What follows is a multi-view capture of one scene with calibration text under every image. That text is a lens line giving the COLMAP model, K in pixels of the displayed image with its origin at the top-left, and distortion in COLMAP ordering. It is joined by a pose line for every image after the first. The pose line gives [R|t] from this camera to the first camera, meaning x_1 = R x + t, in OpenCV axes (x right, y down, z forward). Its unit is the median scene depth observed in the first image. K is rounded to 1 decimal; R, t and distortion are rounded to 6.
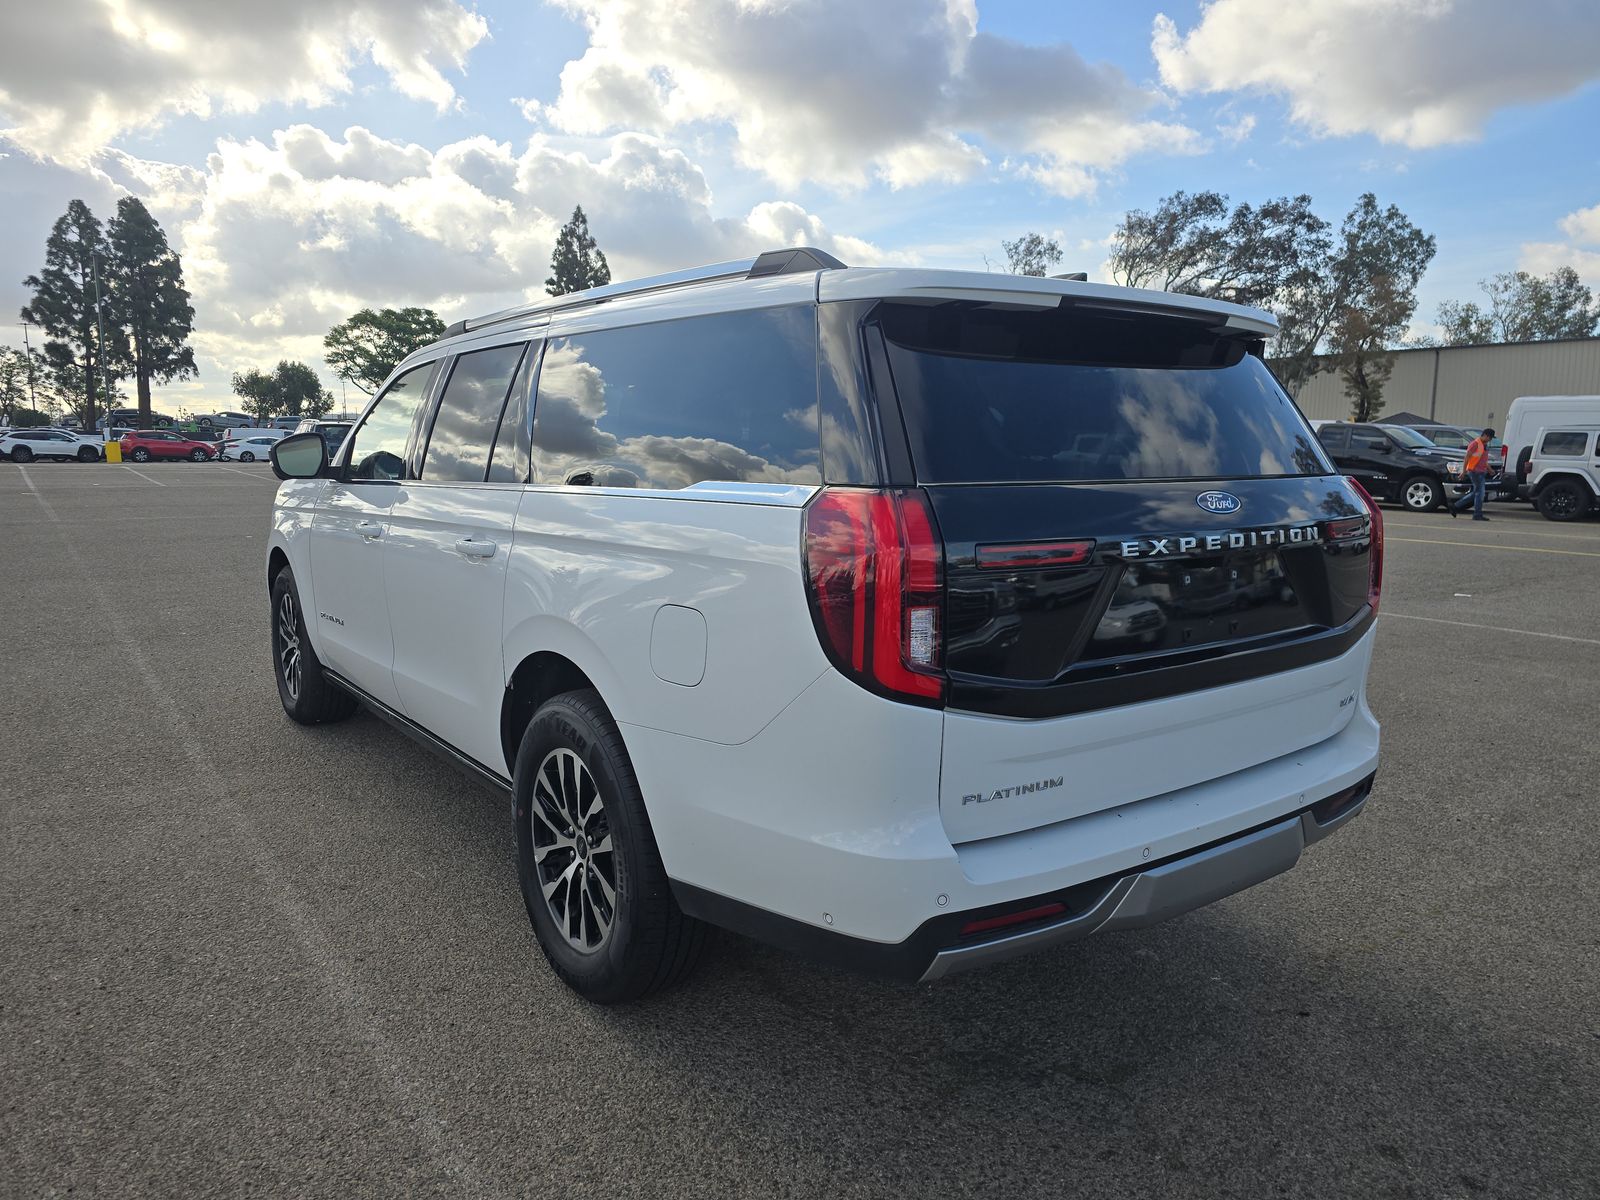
lens RADIAL K [[1076.2, 0, 803.3], [0, 1076.2, 598.8], [0, 0, 1]] dist [0.049569, -0.038313]
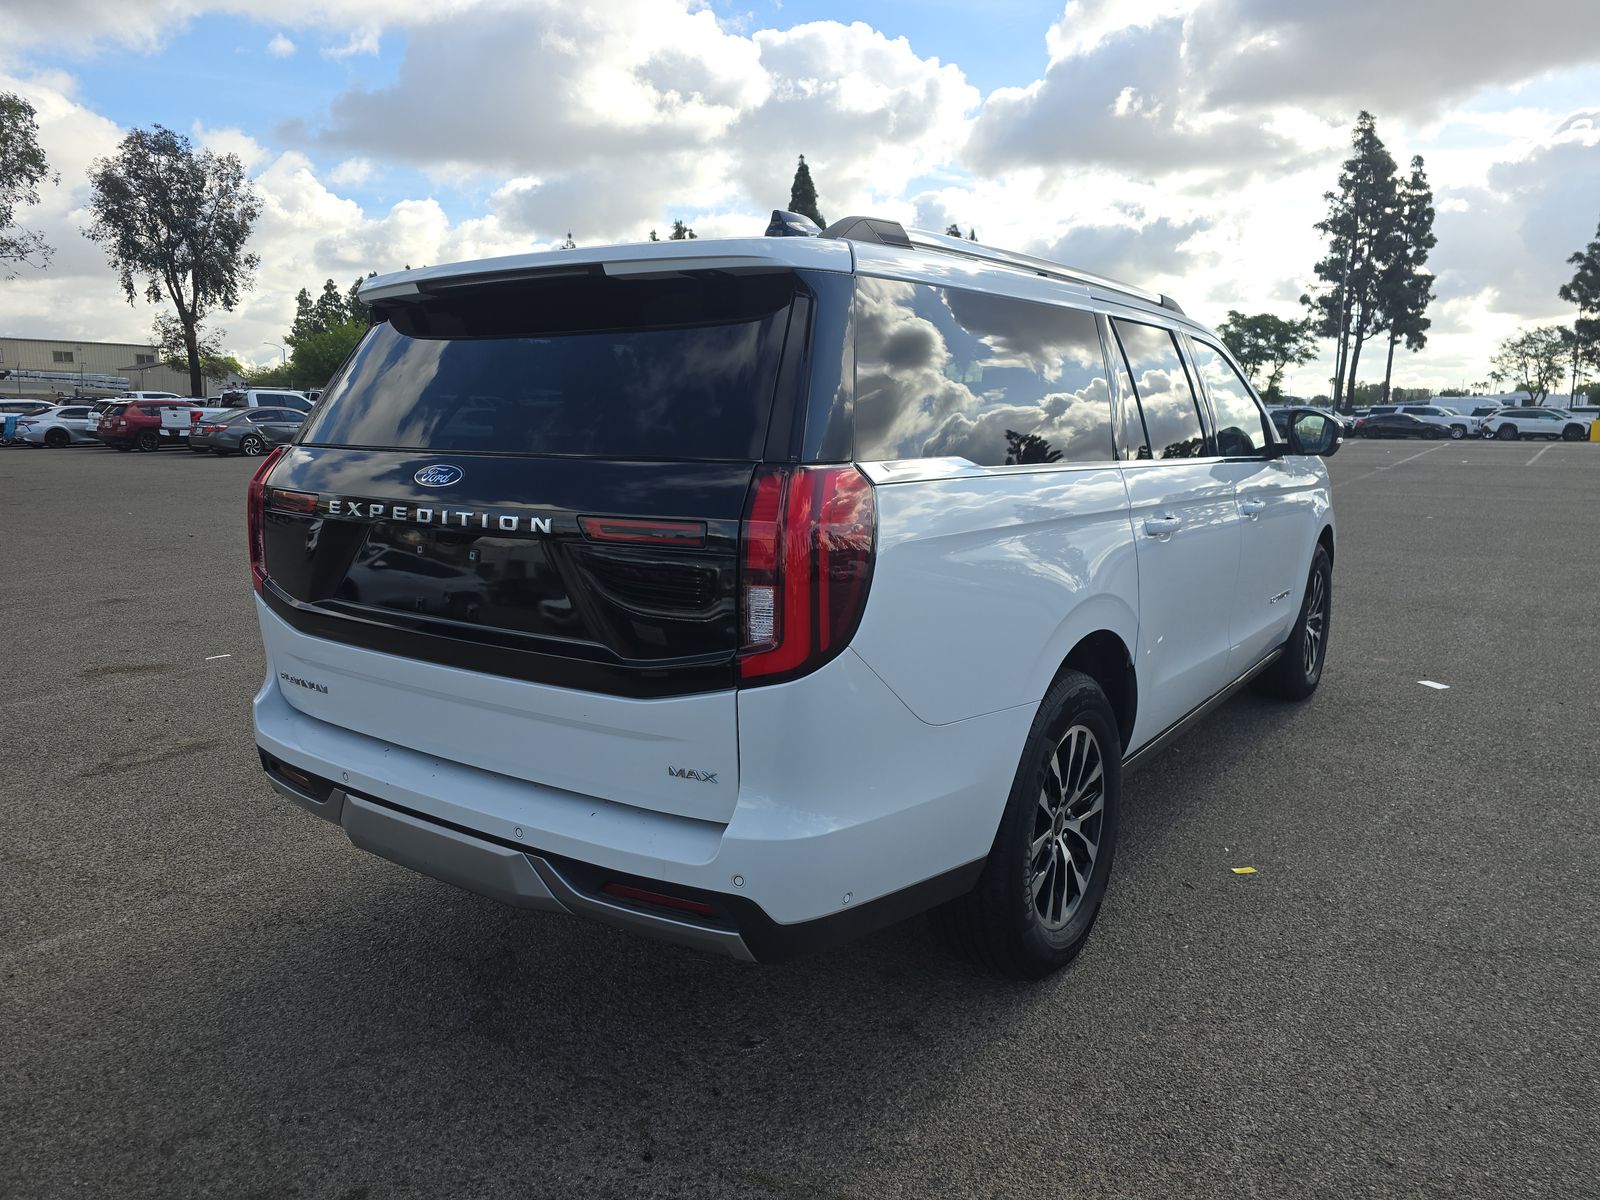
lens RADIAL K [[1076.2, 0, 800.2], [0, 1076.2, 599.1], [0, 0, 1]] dist [0.049569, -0.038313]
pose [[0.322548, 0.149676, -0.934644, 1.620304], [-0.131015, 0.984974, 0.112523, -0.150304], [0.937442, 0.086159, 0.337311, 1.123327]]
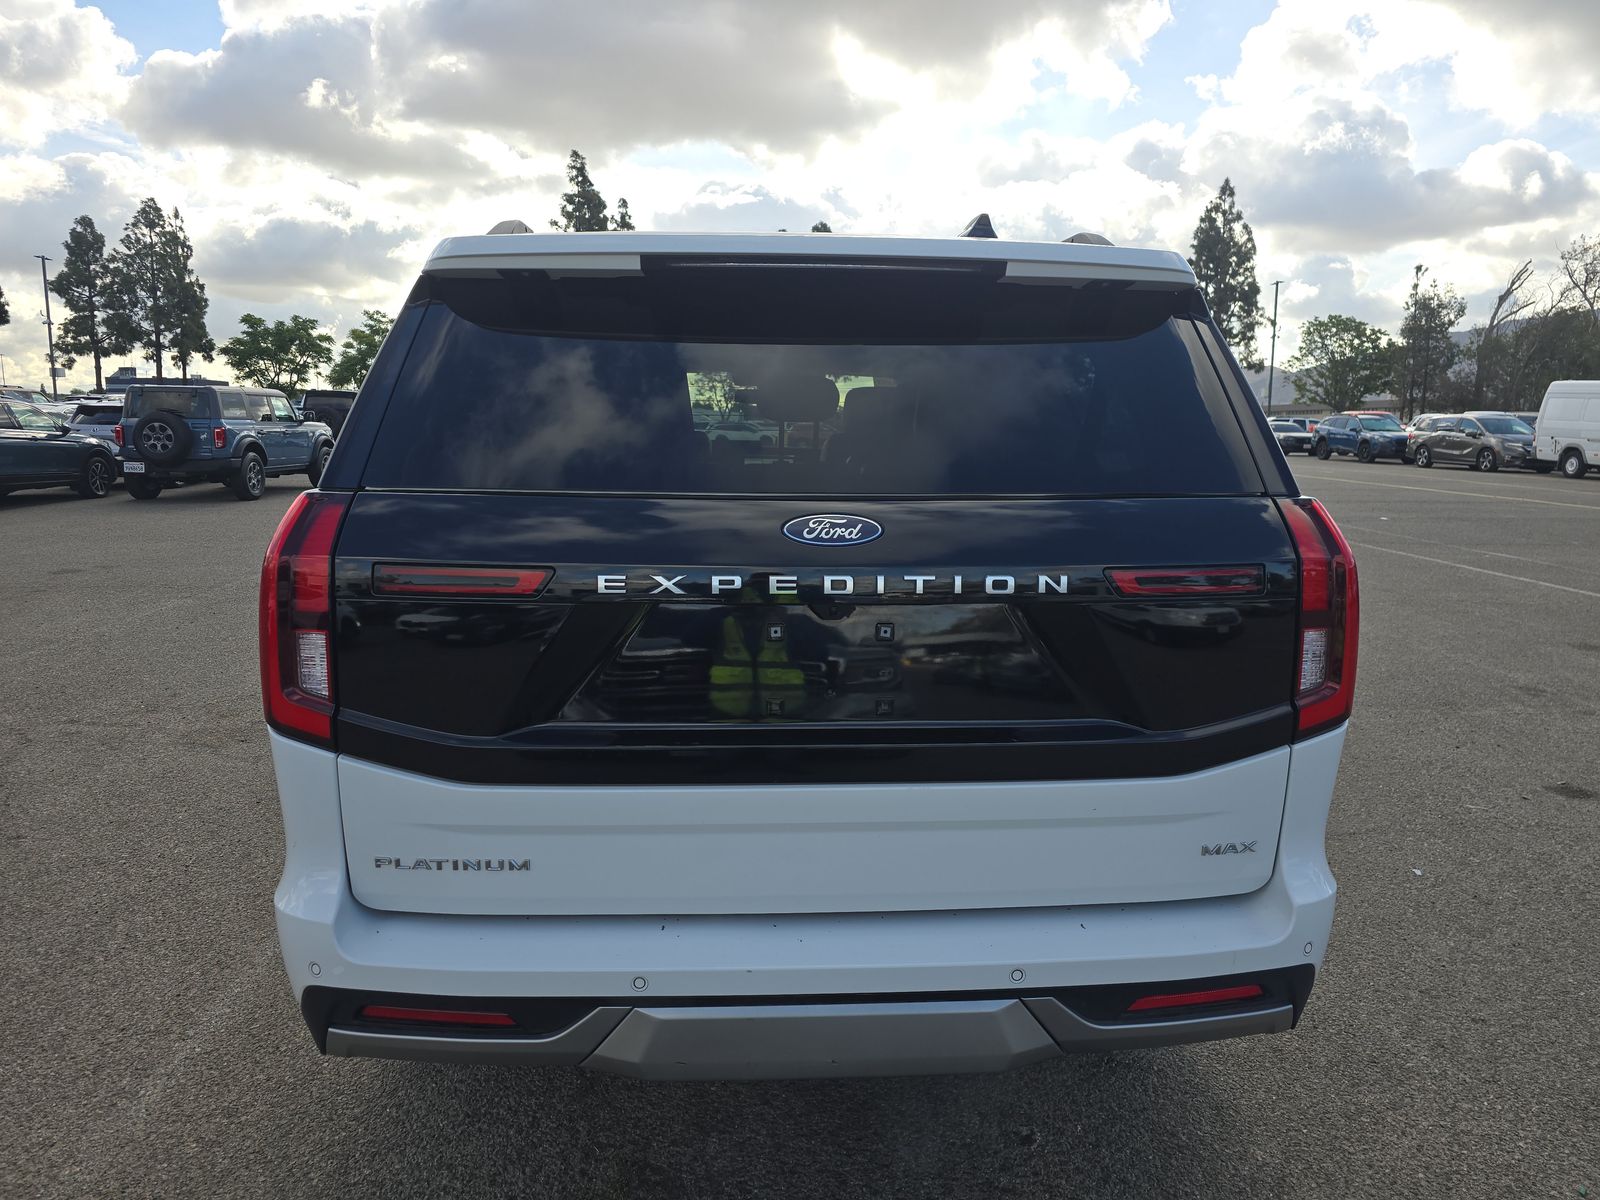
lens RADIAL K [[1076.2, 0, 805.6], [0, 1076.2, 603.2], [0, 0, 1]] dist [0.049569, -0.038313]
pose [[0.844038, 0.085258, -0.529463, 0.853942], [-0.077653, 0.996307, 0.036643, -0.073768], [0.530632, 0.010186, 0.847541, 0.441051]]
